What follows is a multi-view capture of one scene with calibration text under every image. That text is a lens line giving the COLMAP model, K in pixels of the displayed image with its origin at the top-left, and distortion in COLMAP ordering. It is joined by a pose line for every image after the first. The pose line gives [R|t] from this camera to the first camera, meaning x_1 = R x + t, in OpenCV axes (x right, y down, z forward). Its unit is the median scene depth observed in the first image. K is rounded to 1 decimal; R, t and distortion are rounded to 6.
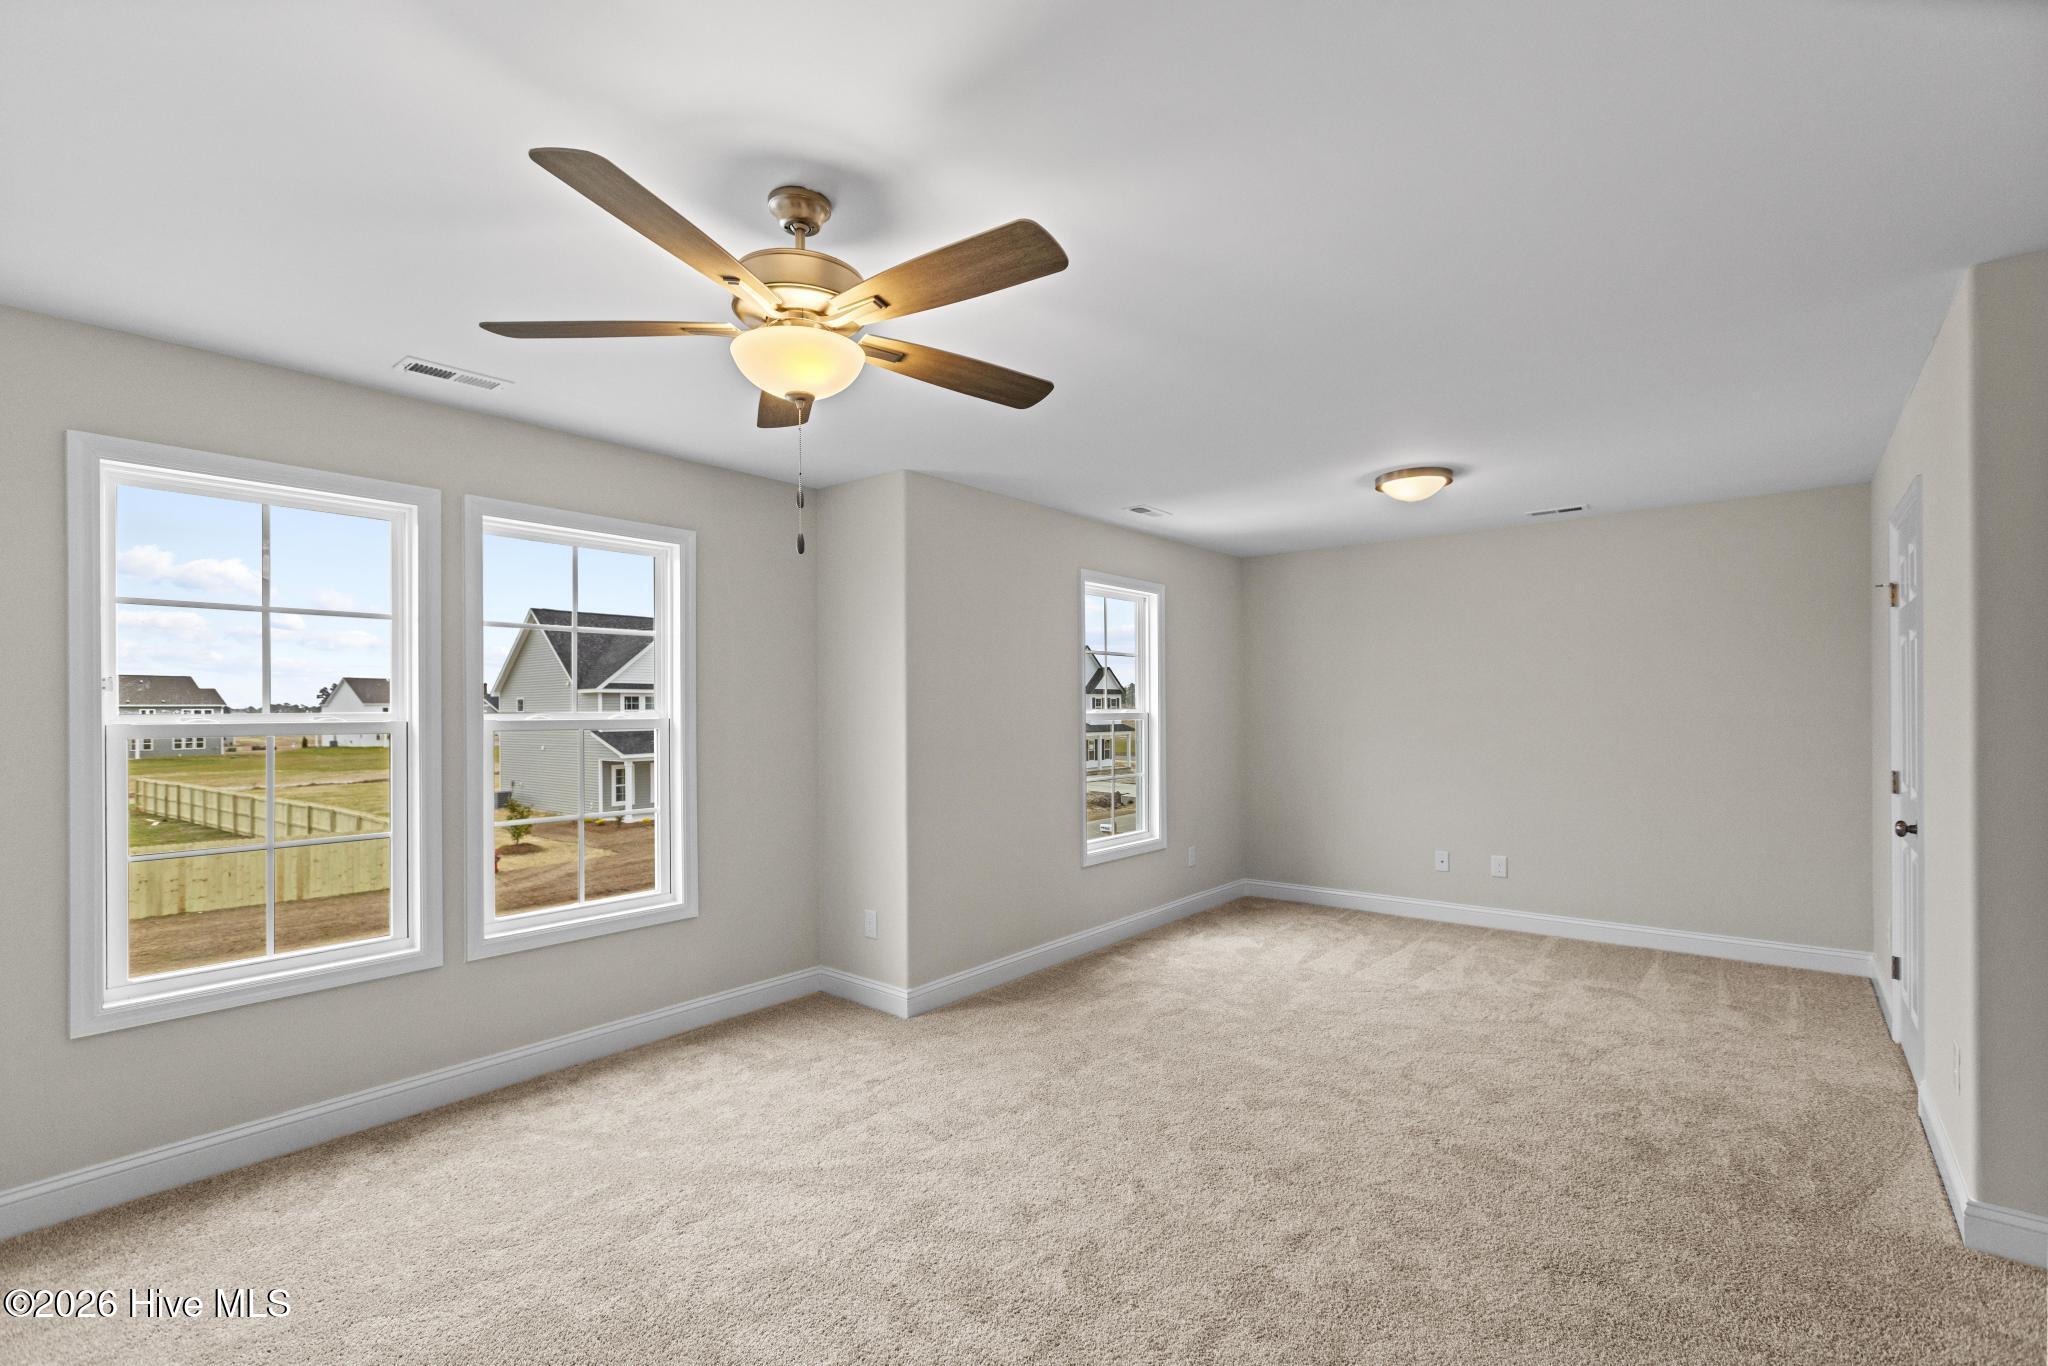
lens RADIAL K [[905.6, 0, 1033.2], [0, 905.6, 700.6], [0, 0, 1]] dist [0.002217, -0.000532]
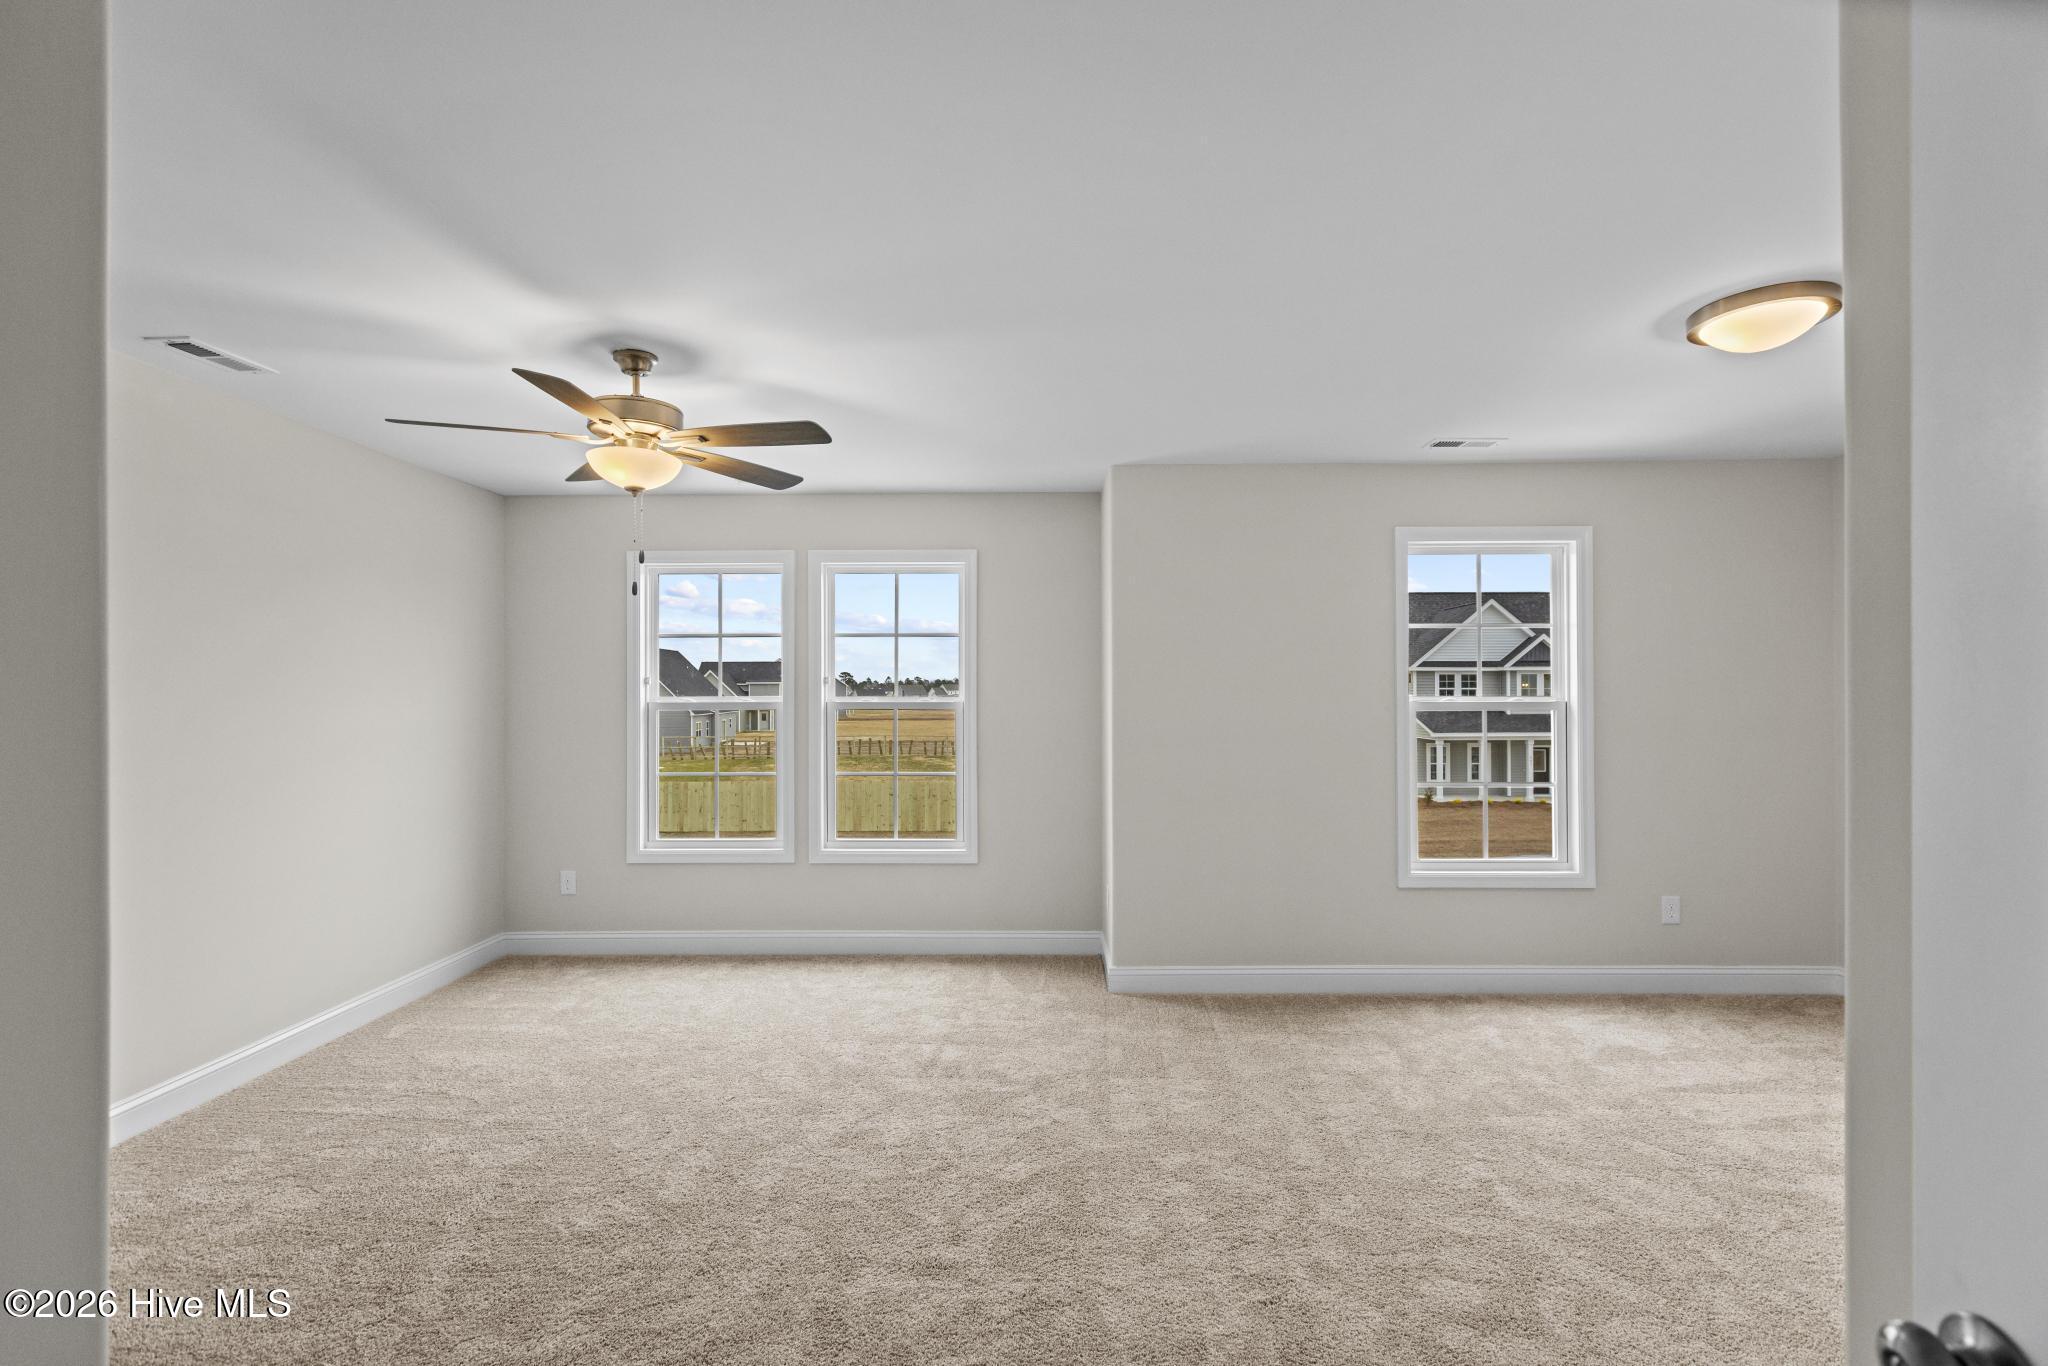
lens RADIAL K [[912.0, 0, 1036.2], [0, 912.0, 690.8], [0, 0, 1]] dist [0.001300, 0.000302]
pose [[0.623413, 0.003010, -0.781887, 0.593523], [0.008177, 0.999913, 0.010368, -0.009778], [0.781850, -0.012857, 0.623334, 0.265324]]
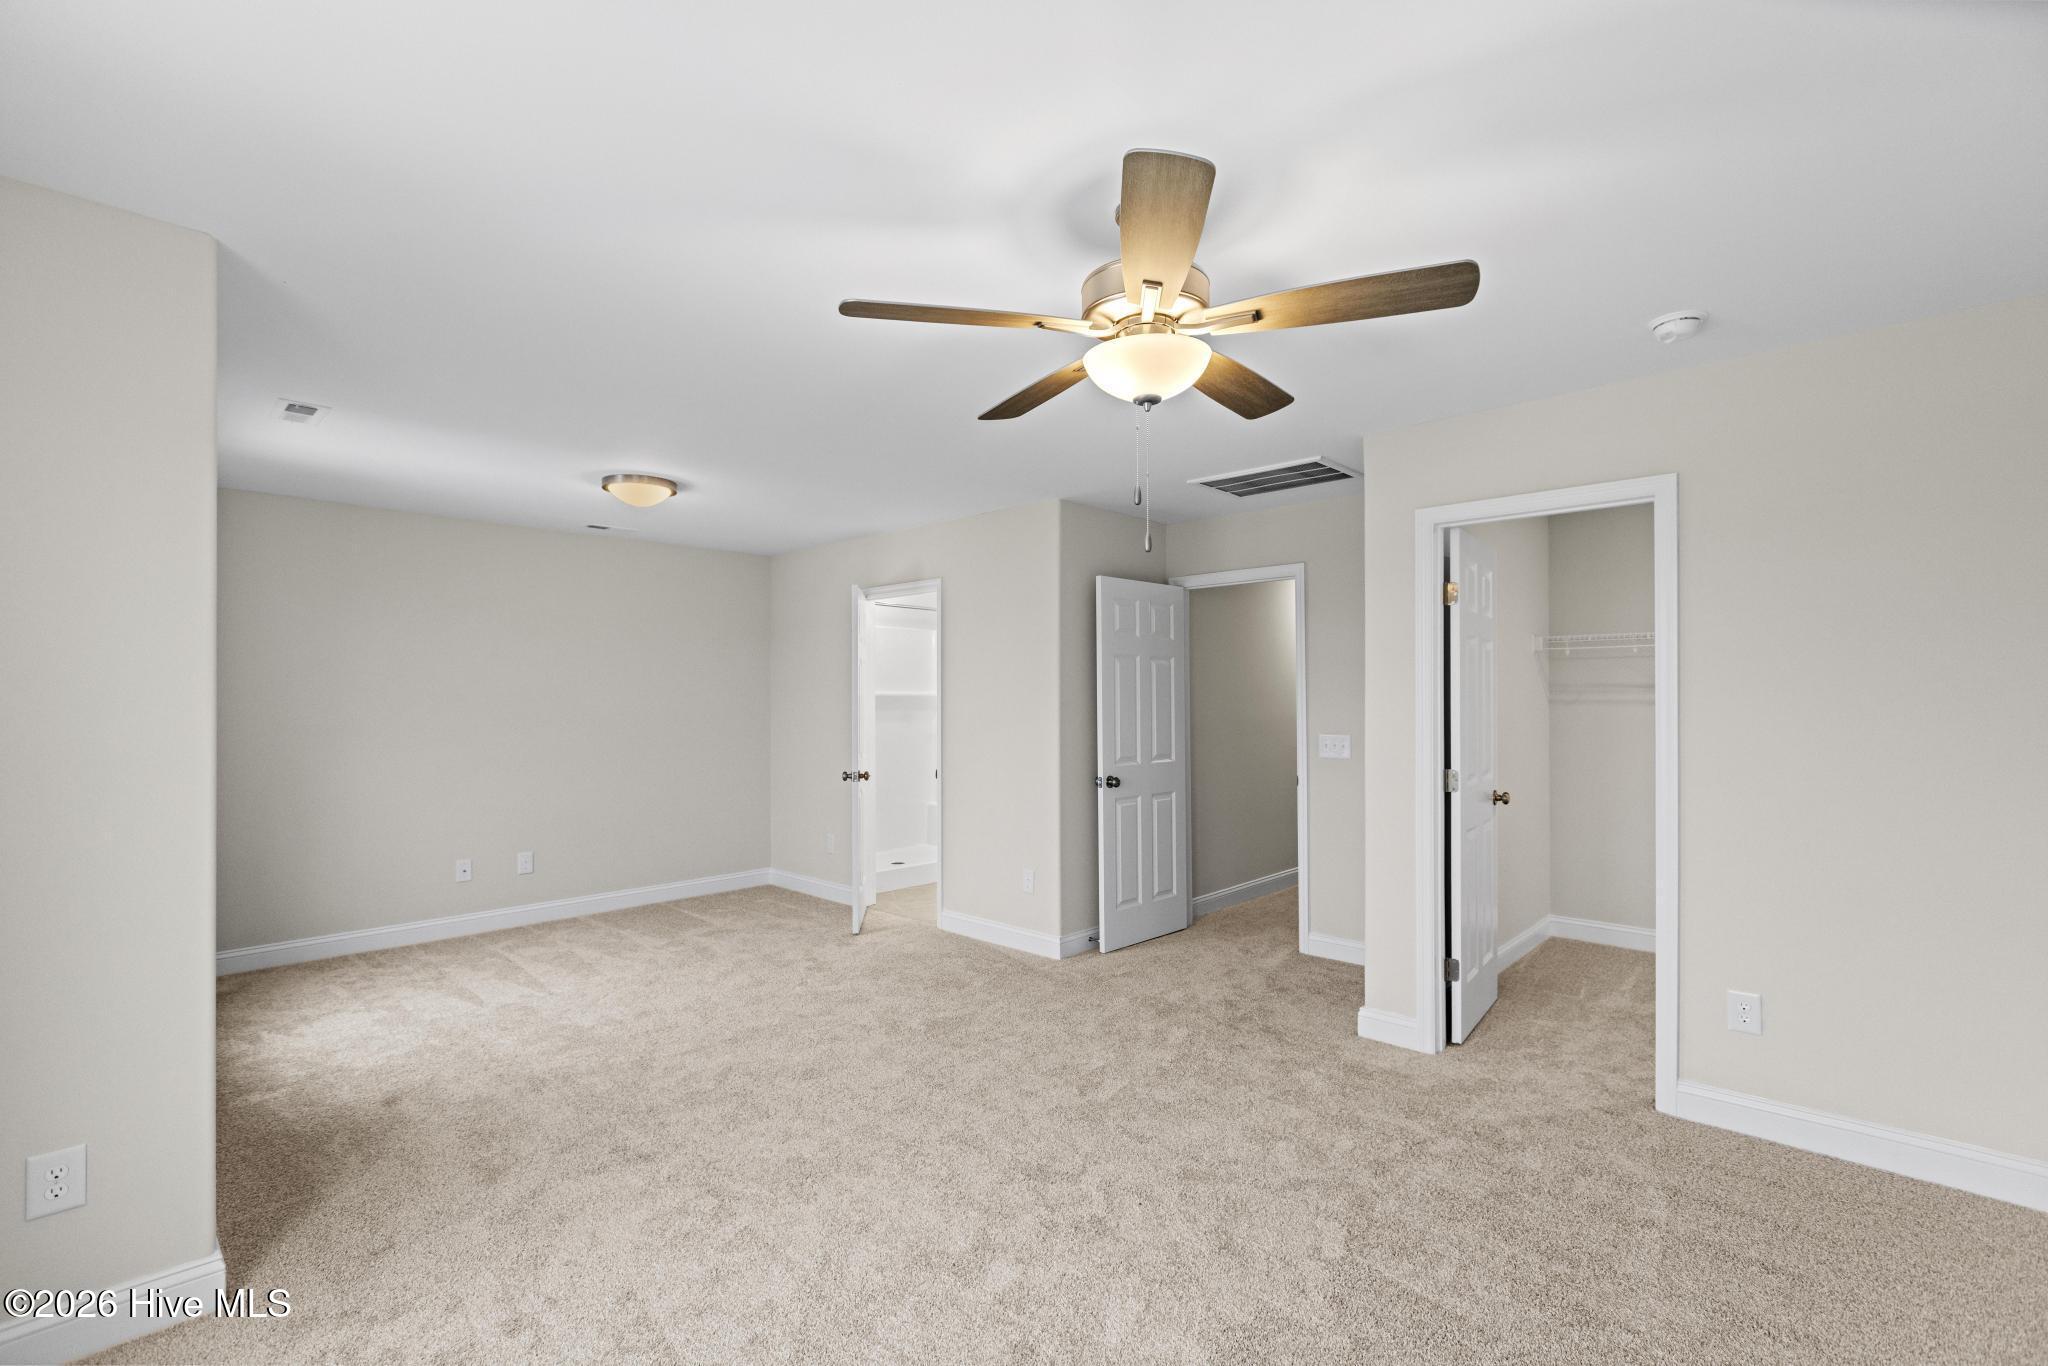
lens RADIAL K [[919.8, 0, 1026.4], [0, 919.8, 697.3], [0, 0, 1]] dist [-0.002047, -0.000327]
pose [[0.087283, 0.008060, 0.996151, -0.582335], [-0.005042, 0.999958, -0.007649, 0.007577], [-0.996171, -0.004355, 0.087320, 0.473885]]
